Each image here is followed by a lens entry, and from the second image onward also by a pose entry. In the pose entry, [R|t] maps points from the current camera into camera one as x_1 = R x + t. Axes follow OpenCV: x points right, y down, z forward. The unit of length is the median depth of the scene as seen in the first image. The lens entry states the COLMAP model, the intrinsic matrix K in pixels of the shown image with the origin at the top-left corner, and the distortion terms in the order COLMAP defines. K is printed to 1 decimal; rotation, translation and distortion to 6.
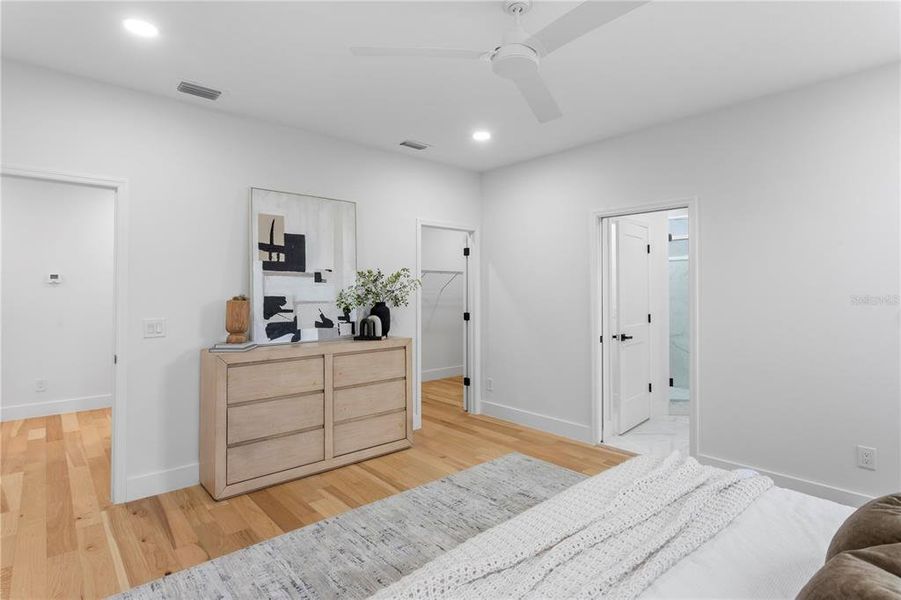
lens RADIAL K [[458.7, 0, 439.7], [0, 458.7, 304.7], [0, 0, 1]] dist [-0.012801, 0.001046]
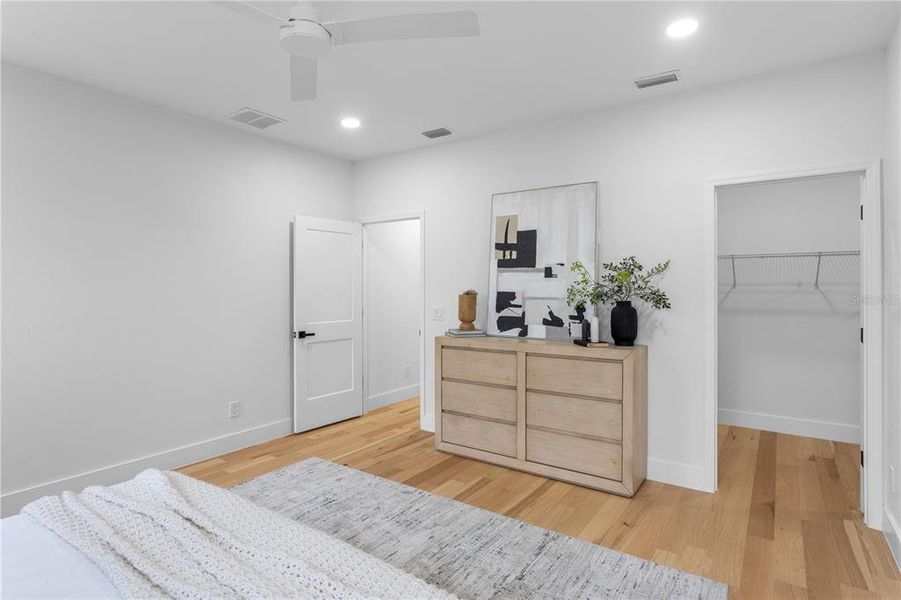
lens RADIAL K [[458.7, 0, 439.7], [0, 458.7, 304.7], [0, 0, 1]] dist [-0.012801, 0.001046]
pose [[0.246481, 0.038499, -0.968383, 0.636364], [-0.029744, 0.999040, 0.032147, -0.017550], [0.968691, 0.020880, 0.247389, 0.577071]]
